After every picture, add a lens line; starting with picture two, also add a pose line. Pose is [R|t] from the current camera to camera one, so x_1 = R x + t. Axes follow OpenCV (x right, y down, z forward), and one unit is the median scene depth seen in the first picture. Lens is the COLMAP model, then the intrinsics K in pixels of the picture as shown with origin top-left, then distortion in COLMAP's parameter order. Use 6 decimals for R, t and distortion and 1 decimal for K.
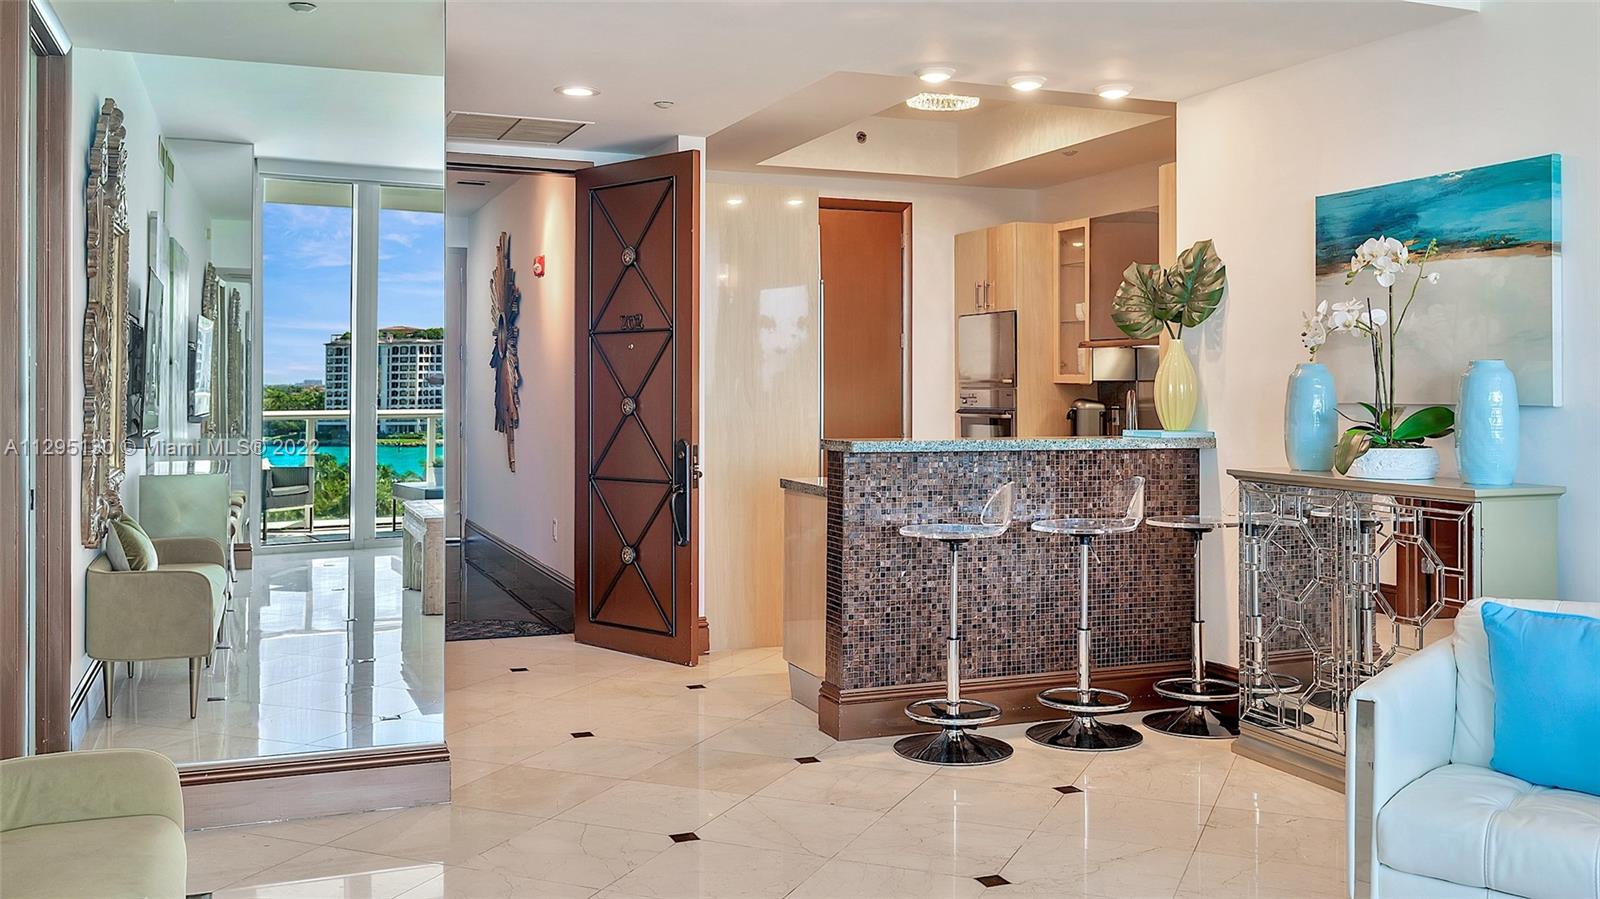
lens RADIAL K [[1392.6, 0, 802.1], [0, 1392.6, 449.9], [0, 0, 1]] dist [-0.003432, -0.006707]
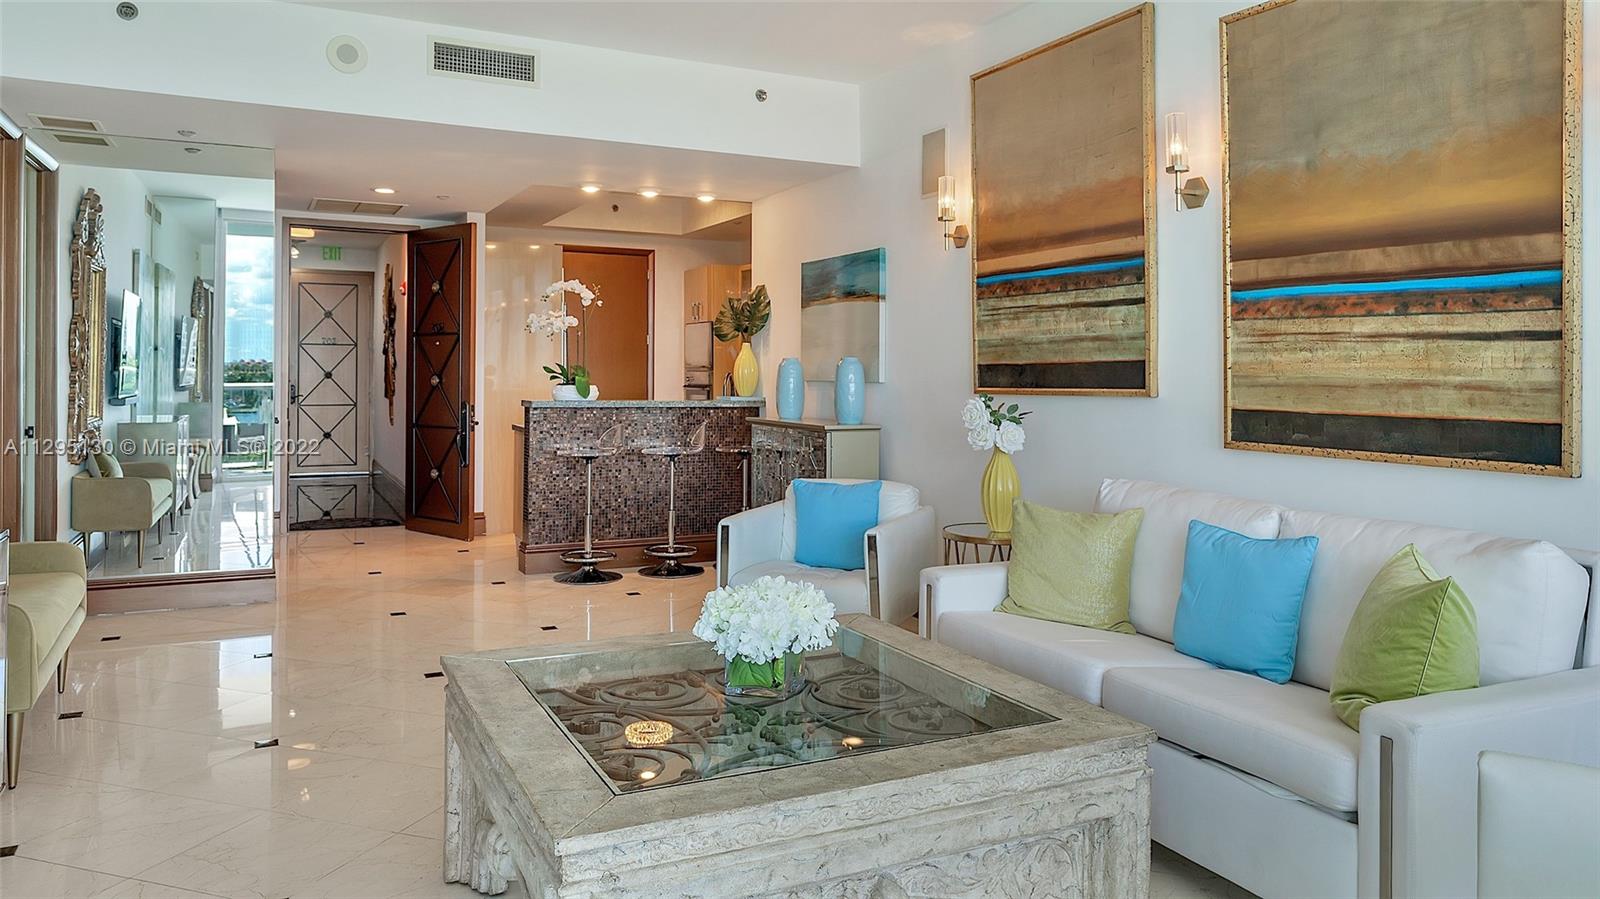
lens RADIAL K [[1097.1, 0, 798.0], [0, 1097.1, 418.5], [0, 0, 1]] dist [0.001202, 0.001046]
pose [[0.997440, 0.003989, 0.071402, 0.239642], [-0.003899, 0.999991, -0.001401, 0.014625], [-0.071407, 0.001119, 0.997447, -0.343603]]
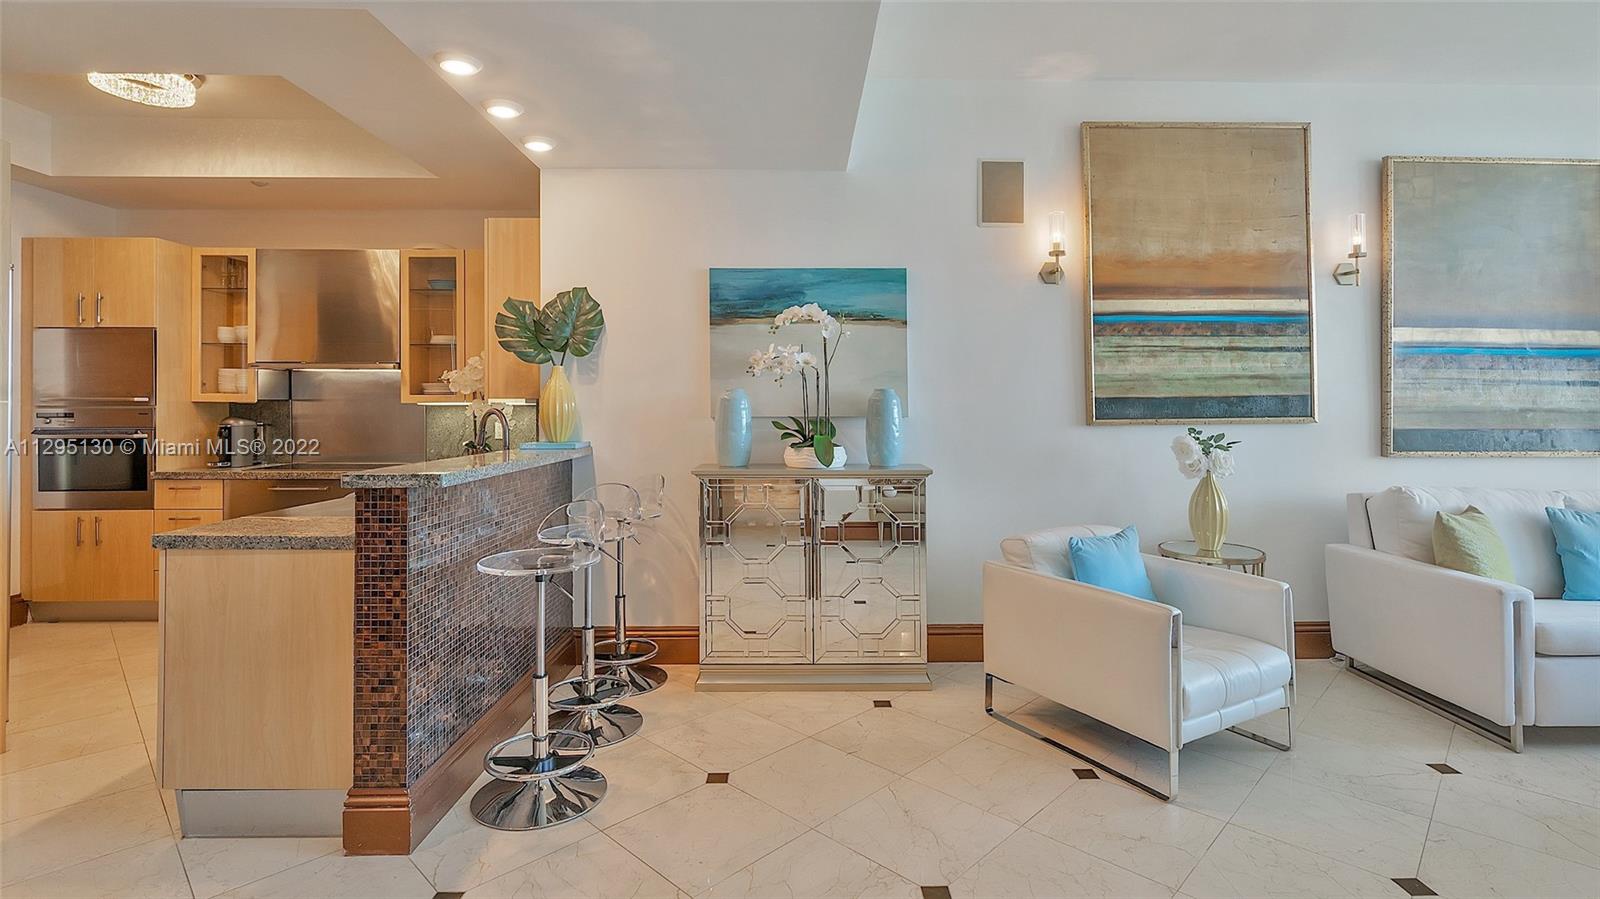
lens RADIAL K [[758.7, 0, 803.0], [0, 758.7, 405.4], [0, 0, 1]] dist [-0.002743, 0.000233]
pose [[0.359850, 0.001287, 0.933009, -0.271299], [0.041579, 0.998983, -0.017415, -0.025639], [-0.932083, 0.045061, 0.359430, 0.582973]]
